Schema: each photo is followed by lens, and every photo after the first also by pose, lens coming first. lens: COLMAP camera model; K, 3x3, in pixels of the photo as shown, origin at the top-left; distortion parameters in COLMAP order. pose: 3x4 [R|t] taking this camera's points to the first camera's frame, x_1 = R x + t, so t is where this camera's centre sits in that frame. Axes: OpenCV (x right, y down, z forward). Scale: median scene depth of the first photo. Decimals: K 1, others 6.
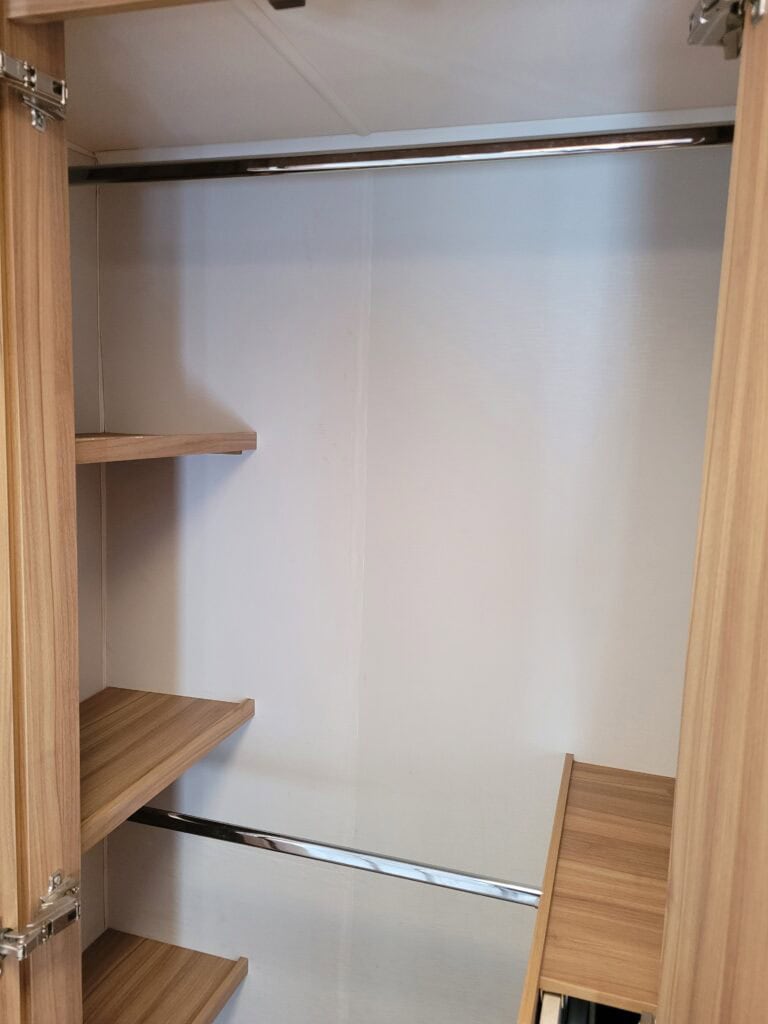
lens RADIAL K [[779.7, 0, 384.1], [0, 779.7, 517.7], [0, 0, 1]] dist [0.048629, -0.045092]
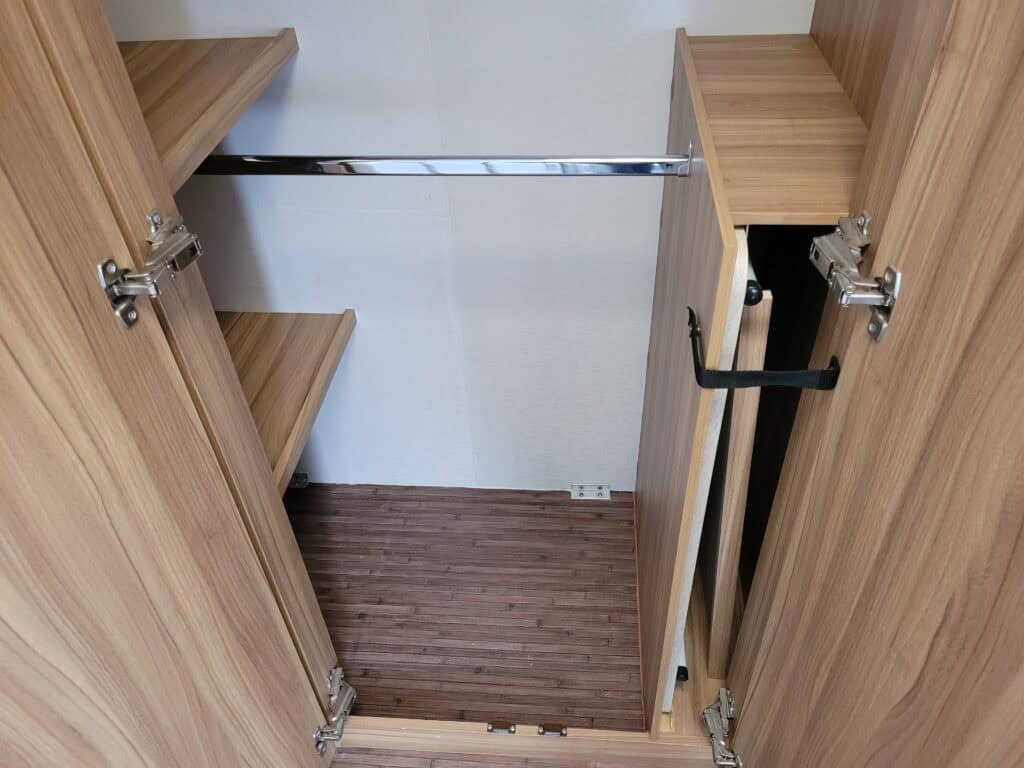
lens RADIAL K [[779.7, 0, 509.5], [0, 779.7, 378.4], [0, 0, 1]] dist [0.048629, -0.045092]
pose [[0.974565, -0.194268, 0.111724, -0.171612], [0.104080, 0.833869, 0.542061, 0.182251], [-0.198468, -0.516646, 0.832879, 0.143446]]
